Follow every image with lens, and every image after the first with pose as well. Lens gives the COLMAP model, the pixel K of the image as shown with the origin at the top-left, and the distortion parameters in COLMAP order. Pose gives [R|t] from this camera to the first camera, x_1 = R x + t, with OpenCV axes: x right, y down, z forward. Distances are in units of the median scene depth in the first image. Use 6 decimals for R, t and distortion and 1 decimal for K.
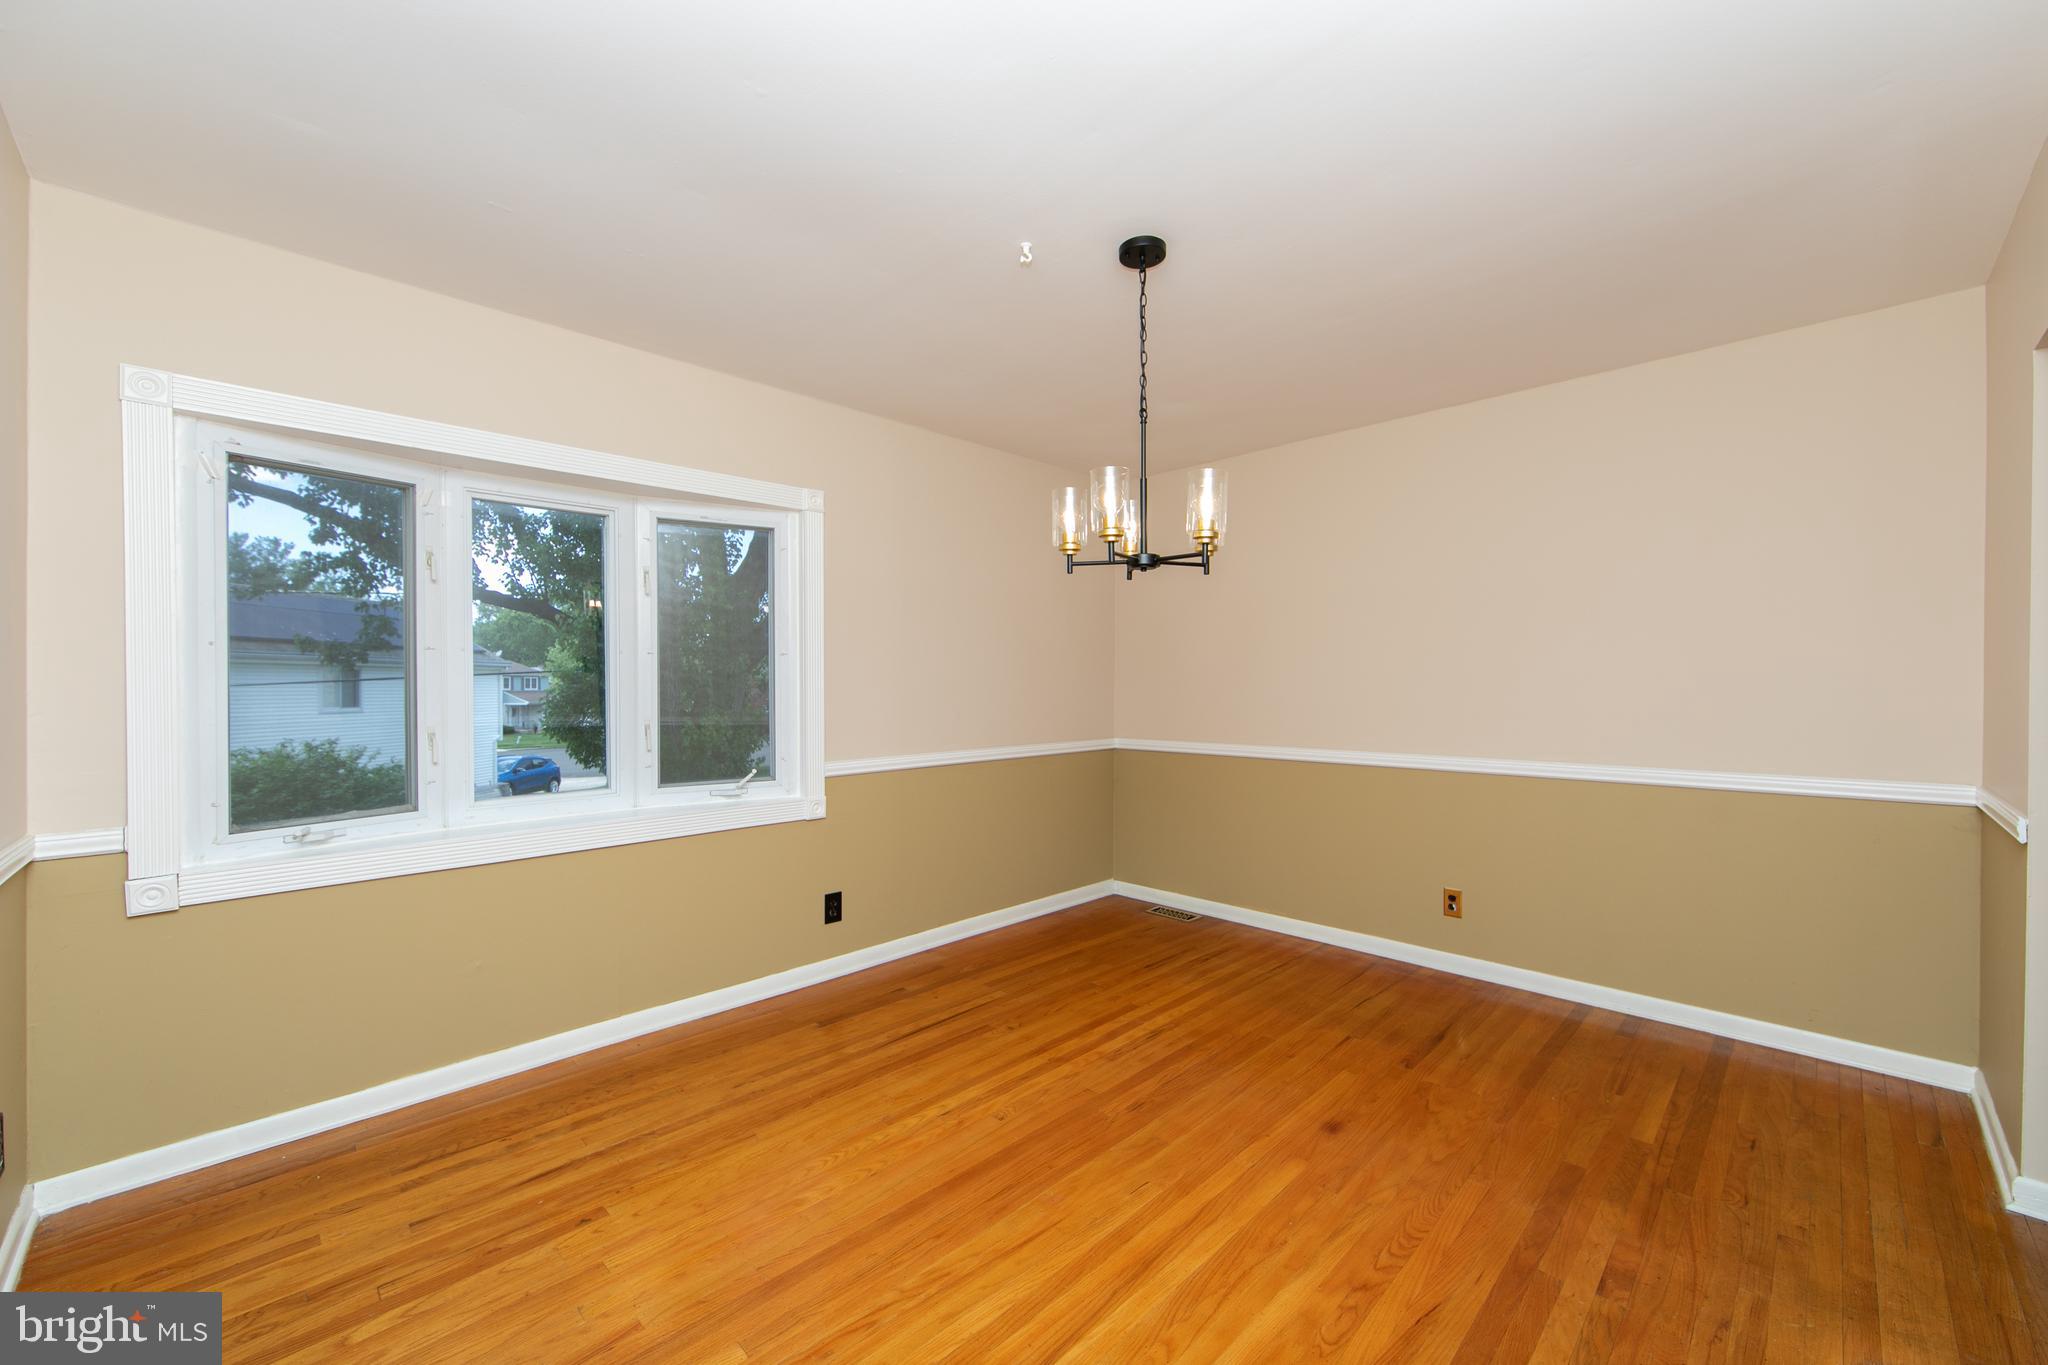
lens RADIAL K [[803.3, 0, 1032.3], [0, 803.3, 683.0], [0, 0, 1]] dist [-0.001968, -0.000164]
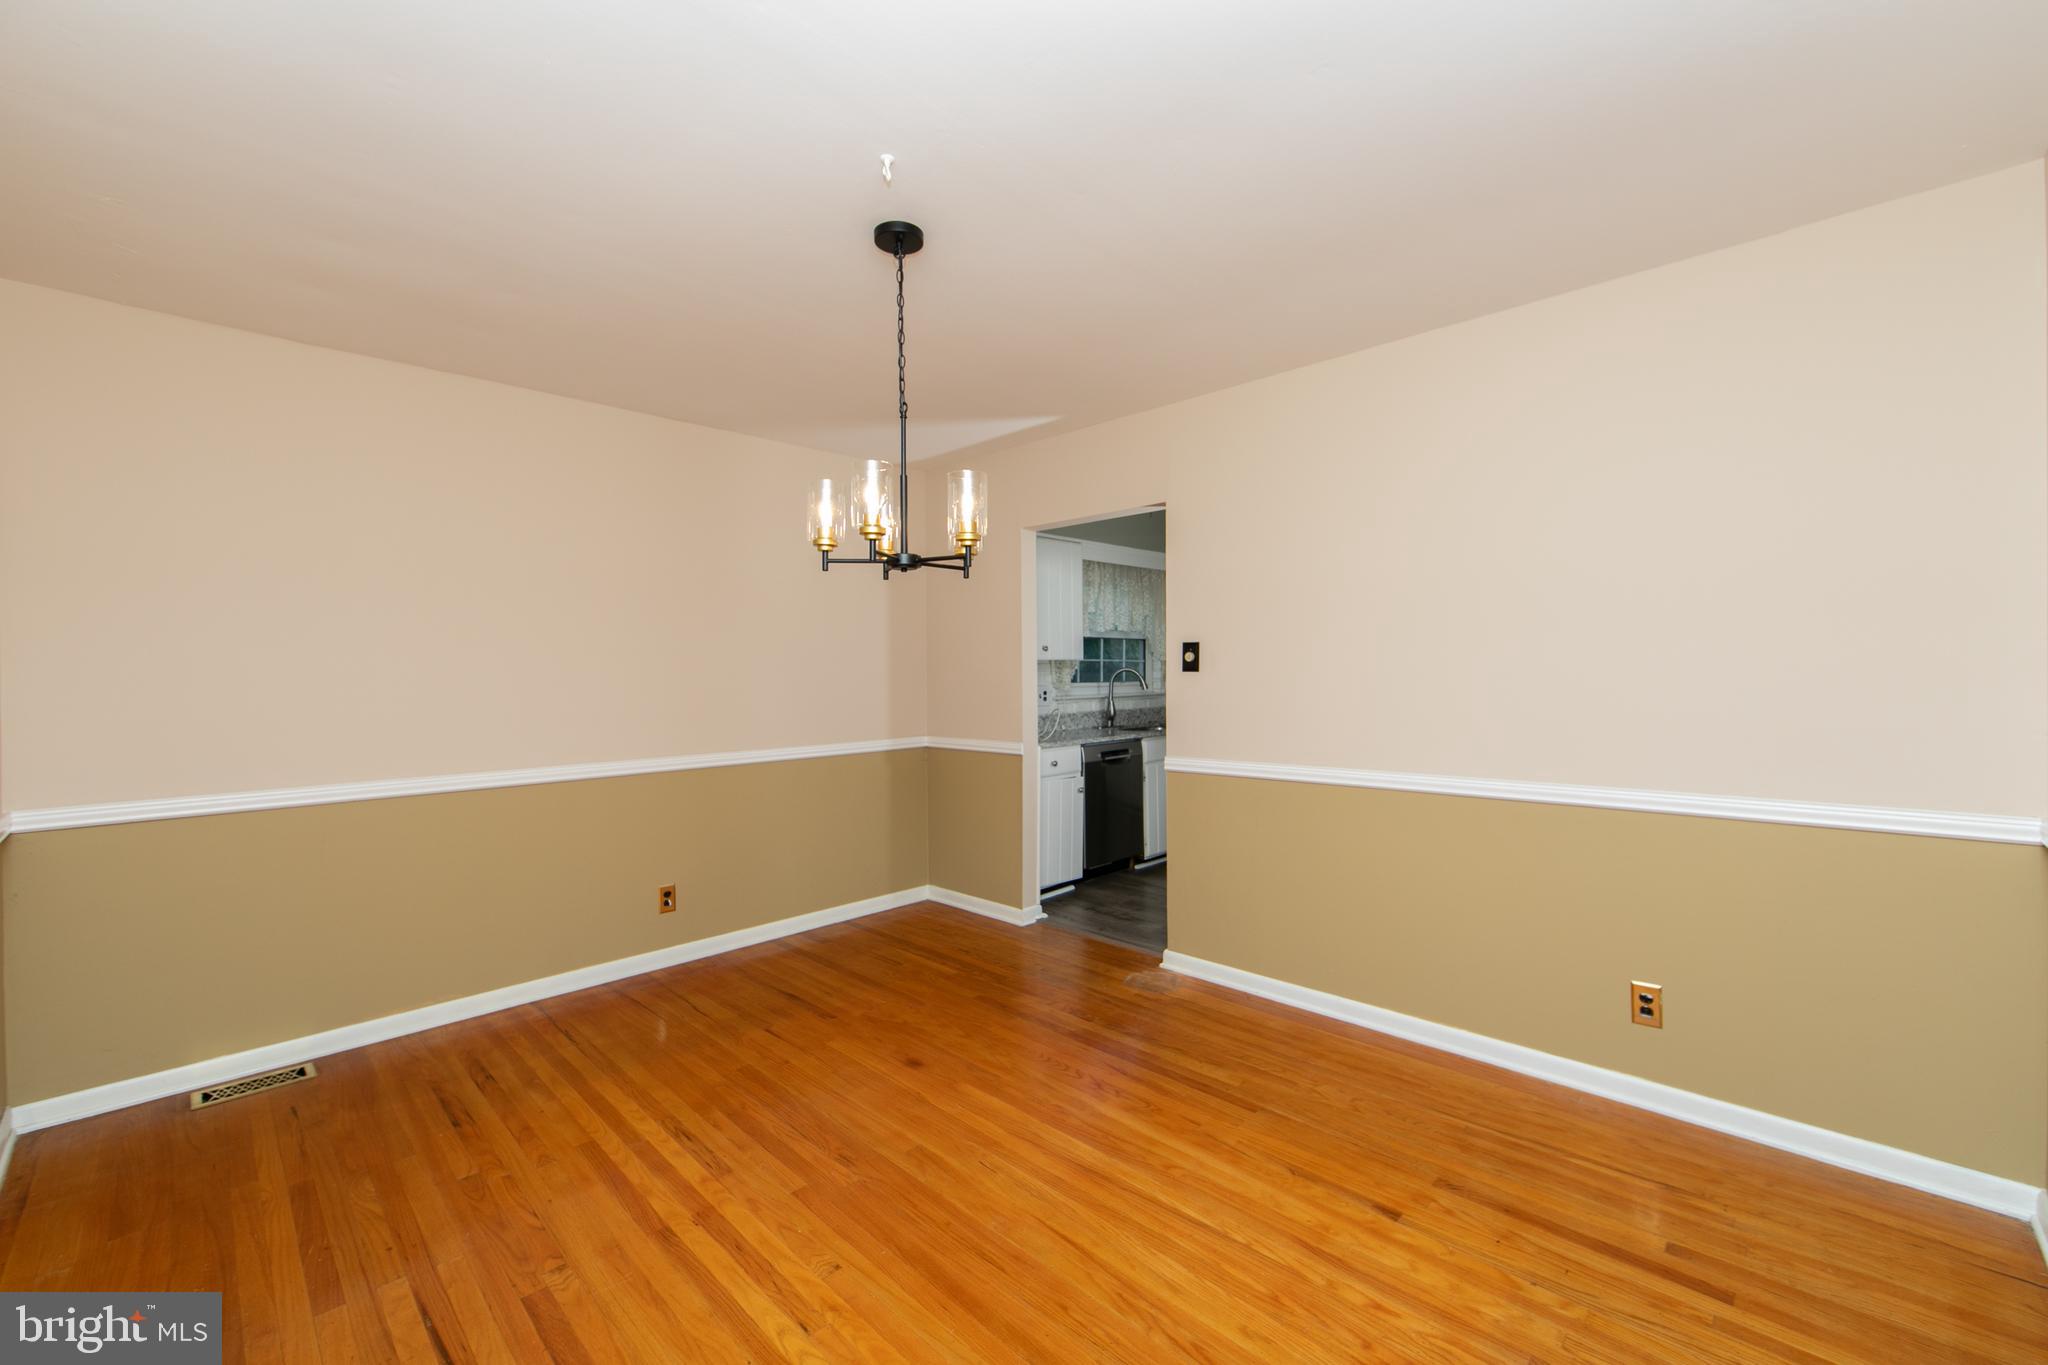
lens RADIAL K [[825.9, 0, 1024.0], [0, 825.9, 682.5], [0, 0, 1]] dist [0.000119, 0.000127]
pose [[-0.008795, -0.009359, 0.999918, -0.719434], [0.011733, 0.999886, 0.009462, -0.011606], [-0.999892, 0.011815, -0.008684, 0.729309]]
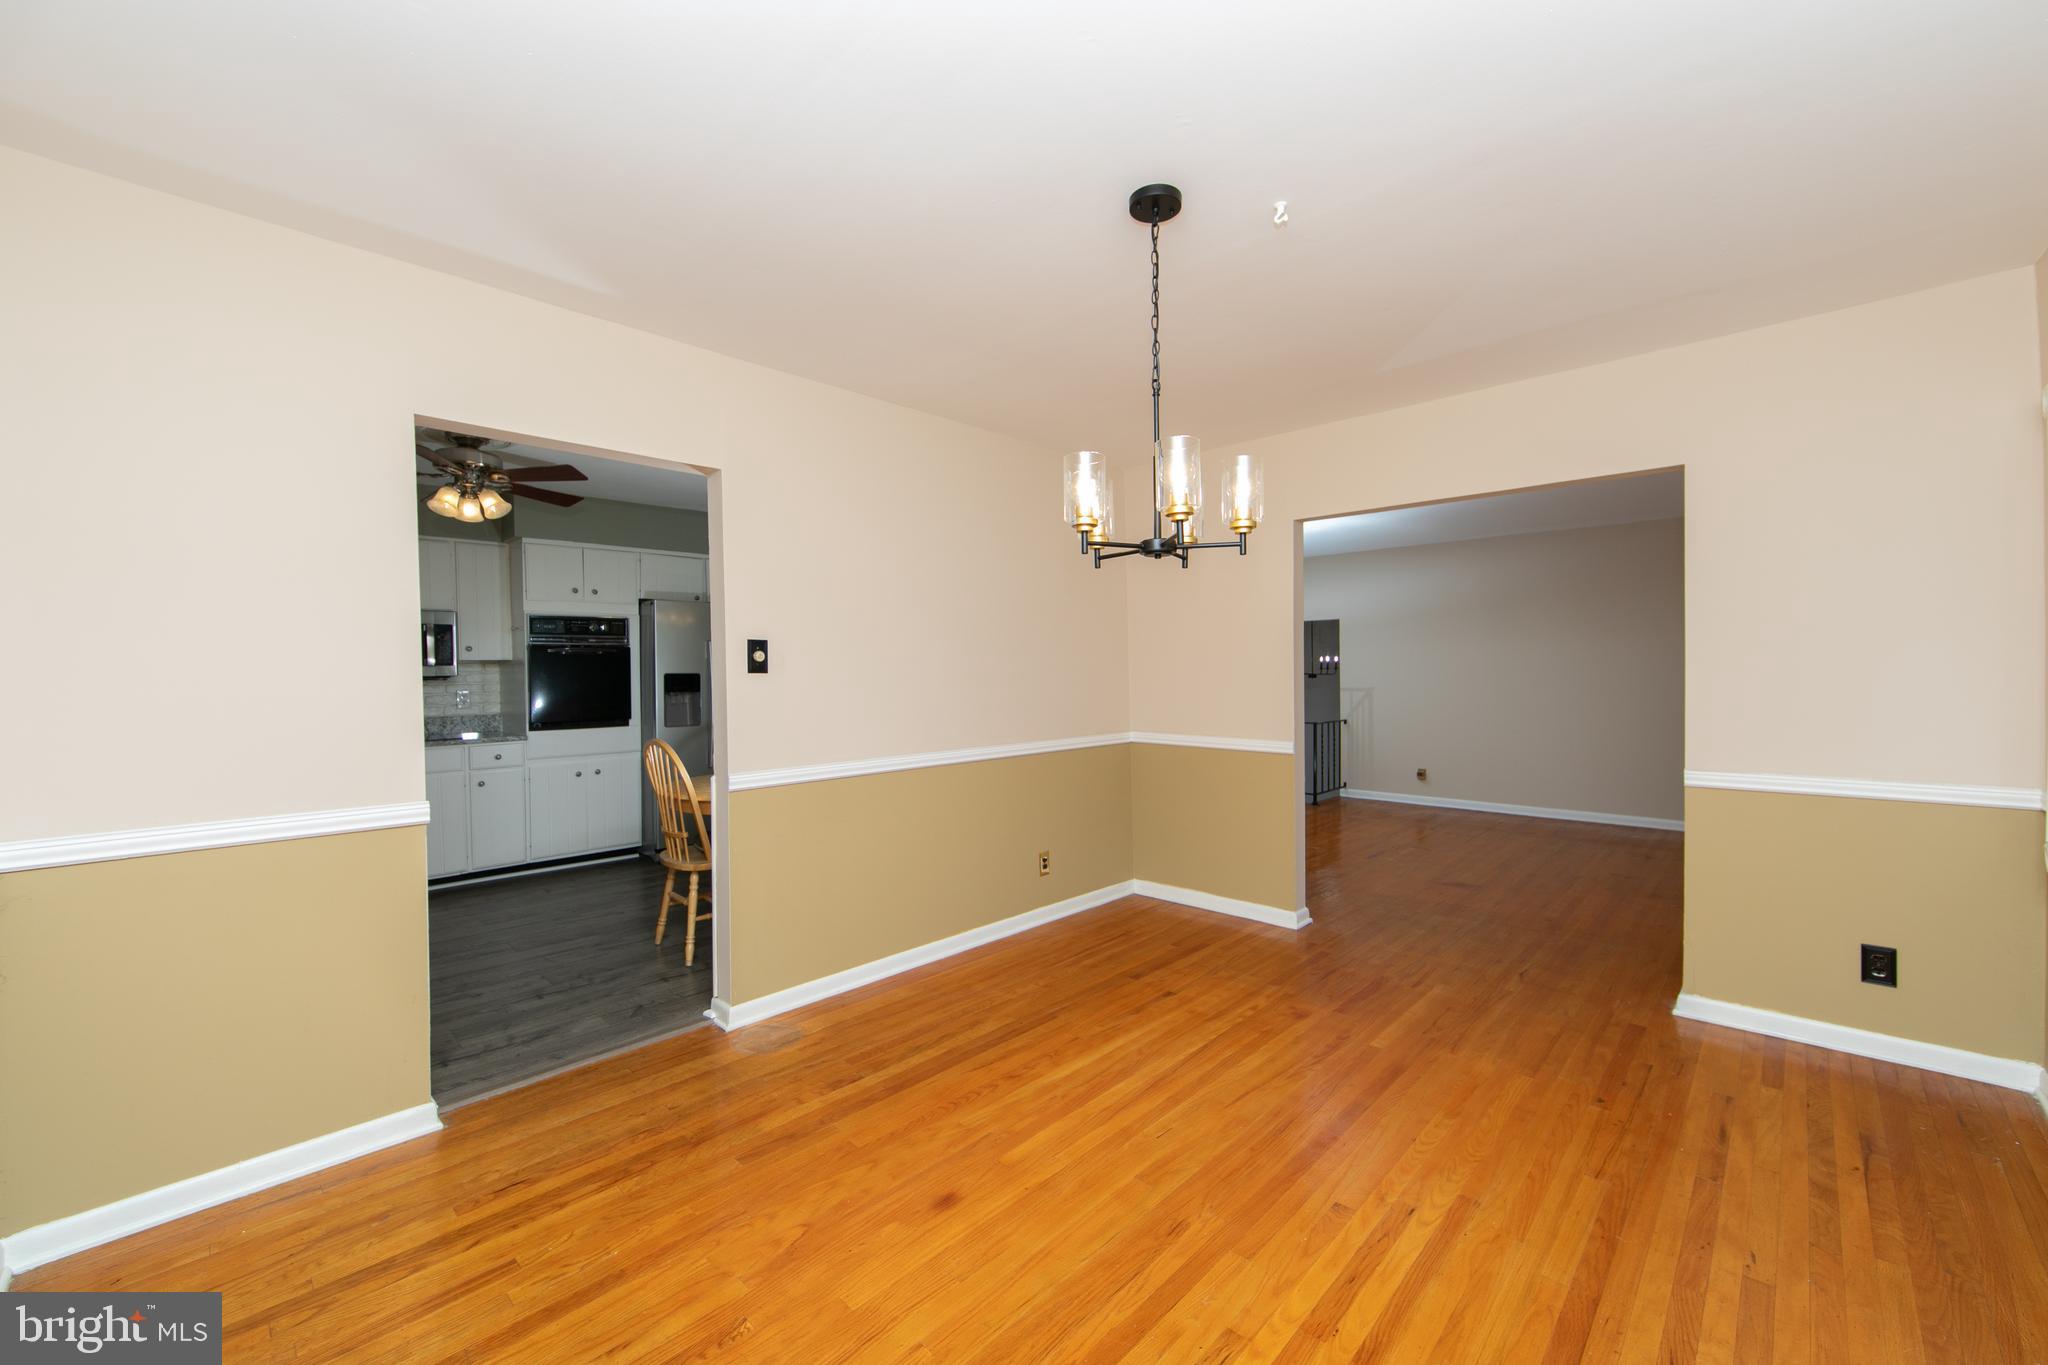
lens RADIAL K [[803.3, 0, 1032.3], [0, 803.3, 683.0], [0, 0, 1]] dist [-0.001968, -0.000164]
pose [[-0.999640, 0.013101, -0.023417, 0.255348], [0.012761, 0.999812, 0.014600, -0.011210], [0.023604, 0.014295, -0.999619, 1.604610]]
